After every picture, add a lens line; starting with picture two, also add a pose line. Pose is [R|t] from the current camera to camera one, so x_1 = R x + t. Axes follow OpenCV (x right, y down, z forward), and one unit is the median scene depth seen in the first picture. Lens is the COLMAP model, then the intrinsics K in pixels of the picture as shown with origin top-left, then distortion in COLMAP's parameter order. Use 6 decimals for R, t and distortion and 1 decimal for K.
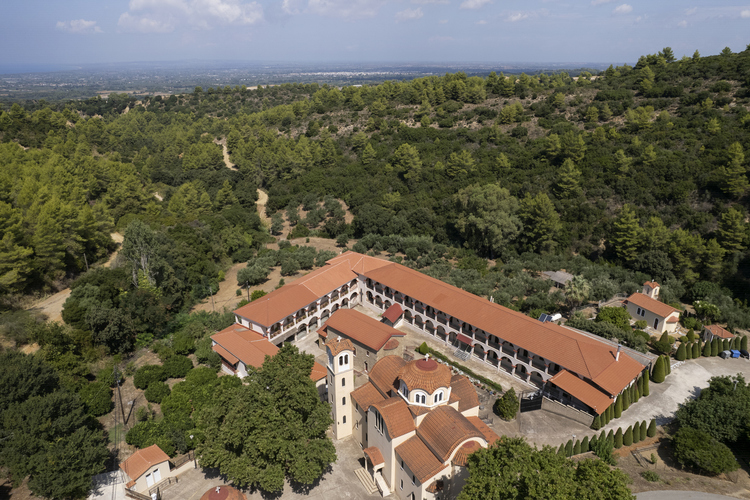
lens RADIAL K [[502.9, 0, 367.4], [0, 502.9, 249.4], [0, 0, 1]] dist [-0.045969, 0.015028]
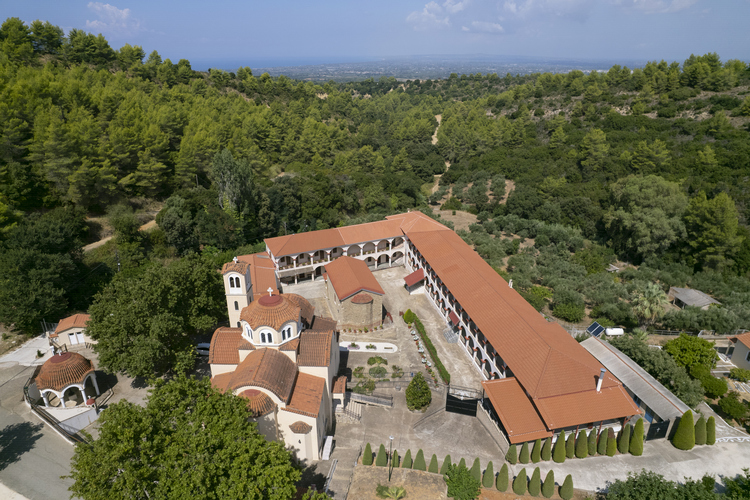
lens RADIAL K [[476.8, 0, 376.0], [0, 476.8, 252.4], [0, 0, 1]] dist [-0.069796, 0.056370]
pose [[0.869180, 0.195503, -0.454209, 0.192434], [-0.180518, 0.980582, 0.076625, 0.014503], [0.460370, 0.015392, 0.887594, 0.100689]]
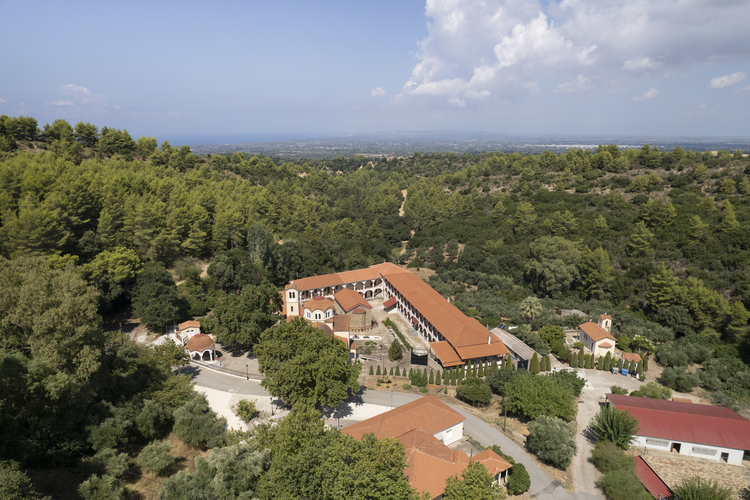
lens RADIAL K [[476.8, 0, 373.9], [0, 476.8, 253.0], [0, 0, 1]] dist [-0.069796, 0.056370]
pose [[0.898036, 0.114366, -0.424796, 0.289503], [-0.161143, 0.984021, -0.075740, 0.050560], [0.409346, 0.136470, 0.902115, -0.128363]]
